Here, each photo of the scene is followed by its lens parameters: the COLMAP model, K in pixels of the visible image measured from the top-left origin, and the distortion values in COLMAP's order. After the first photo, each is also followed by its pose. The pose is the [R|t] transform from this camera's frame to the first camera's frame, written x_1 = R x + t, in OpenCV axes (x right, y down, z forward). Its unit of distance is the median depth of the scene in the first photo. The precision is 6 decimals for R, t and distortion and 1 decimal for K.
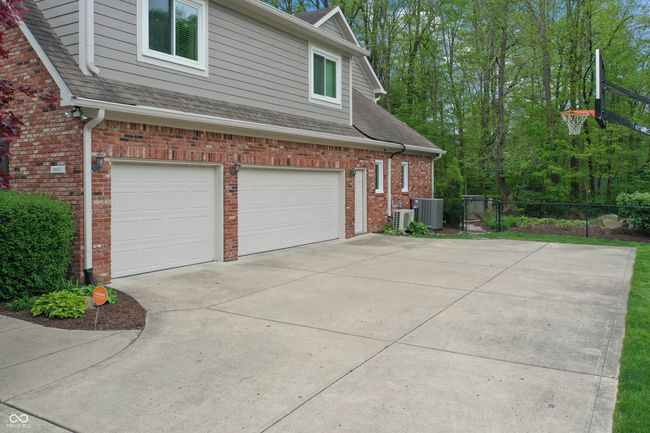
lens RADIAL K [[510.0, 0, 325.0], [0, 510.0, 216.5], [0, 0, 1]] dist [-0.015867, 0.002039]
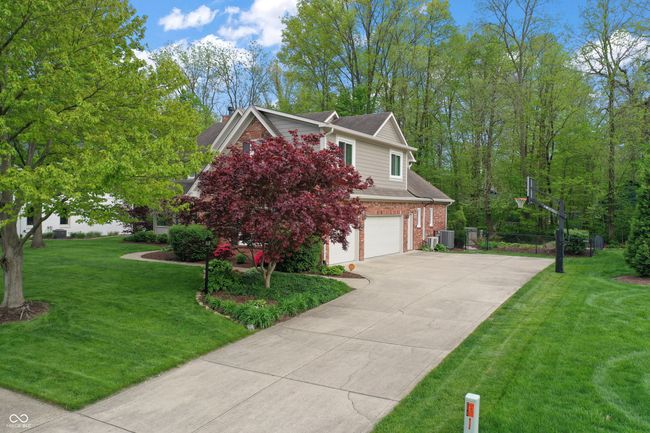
lens RADIAL K [[510.0, 0, 325.0], [0, 510.0, 216.5], [0, 0, 1]] dist [-0.015867, 0.002039]
pose [[0.999543, 0.019467, 0.023125, -0.250386], [-0.018445, 0.998878, -0.043609, -0.000281], [-0.023948, 0.043162, 0.998781, -0.716543]]
